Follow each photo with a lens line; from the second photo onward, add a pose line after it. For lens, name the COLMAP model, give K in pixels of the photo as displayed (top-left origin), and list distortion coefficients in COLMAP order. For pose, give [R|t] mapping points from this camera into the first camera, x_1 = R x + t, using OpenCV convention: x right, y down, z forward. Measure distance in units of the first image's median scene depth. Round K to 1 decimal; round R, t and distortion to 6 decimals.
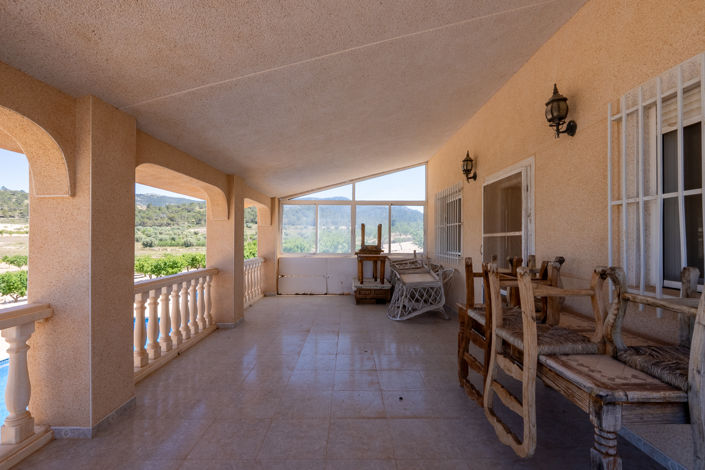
lens RADIAL K [[310.0, 0, 353.4], [0, 310.0, 235.9], [0, 0, 1]] dist [-0.009956, 0.000813]
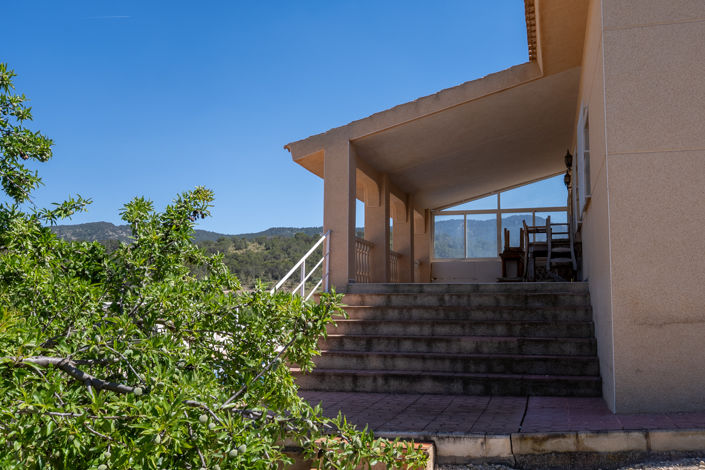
lens RADIAL K [[696.8, 0, 353.0], [0, 696.8, 235.5], [0, 0, 1]] dist [-0.004325, 0.000000]
pose [[0.960045, -0.033785, -0.277798, 0.191568], [0.005694, 0.994838, -0.101312, 0.228975], [0.279787, 0.095683, 0.955282, -1.513725]]
